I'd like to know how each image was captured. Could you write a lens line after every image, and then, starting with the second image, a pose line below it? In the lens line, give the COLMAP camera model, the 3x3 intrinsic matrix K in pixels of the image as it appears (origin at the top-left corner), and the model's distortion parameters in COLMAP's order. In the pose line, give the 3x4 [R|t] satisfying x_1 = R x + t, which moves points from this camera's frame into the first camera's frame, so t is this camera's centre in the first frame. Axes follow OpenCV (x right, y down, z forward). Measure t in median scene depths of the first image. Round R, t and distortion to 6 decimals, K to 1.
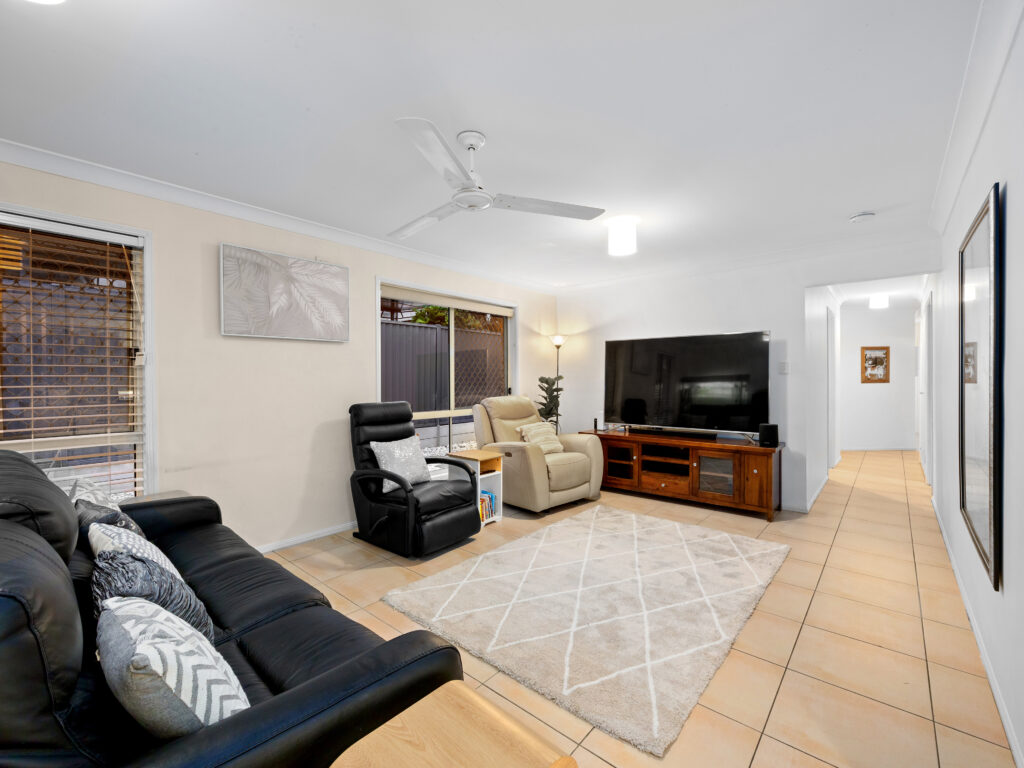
lens RADIAL K [[440.5, 0, 506.4], [0, 440.5, 382.6], [0, 0, 1]] dist [-0.002291, -0.000262]
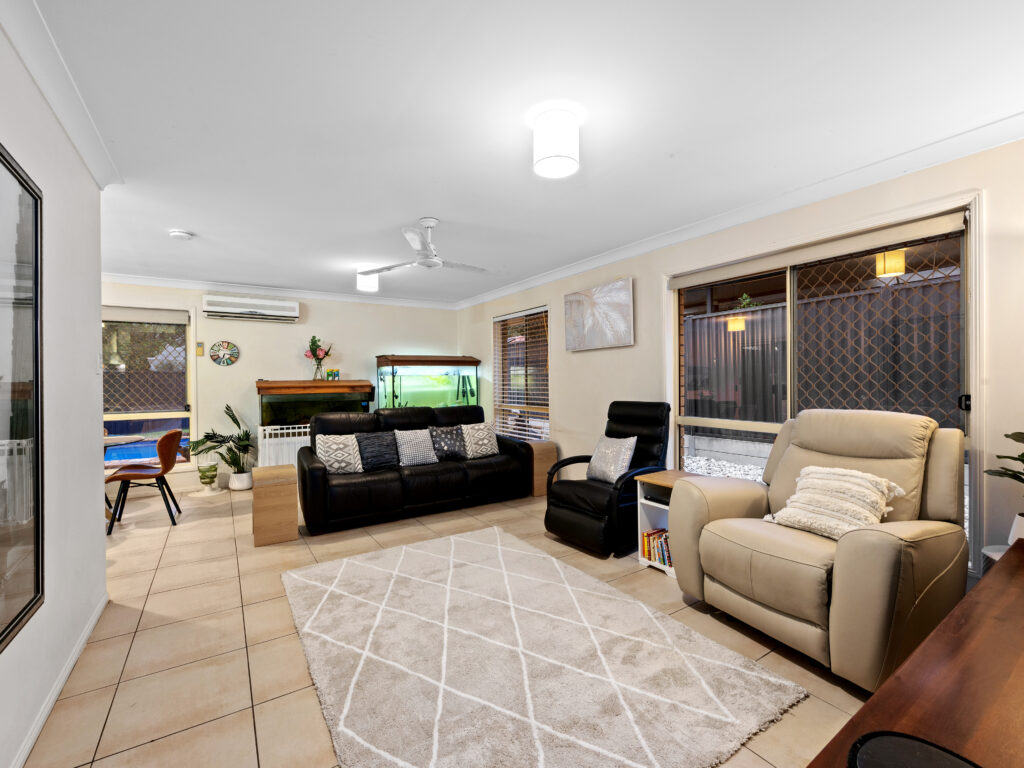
lens RADIAL K [[440.5, 0, 507.6], [0, 440.5, 381.6], [0, 0, 1]] dist [-0.002291, -0.000262]
pose [[-0.264034, 0.004499, -0.964503, 0.872080], [0.000106, 0.999989, 0.004636, -0.005678], [0.964513, 0.001122, -0.264031, 1.101915]]
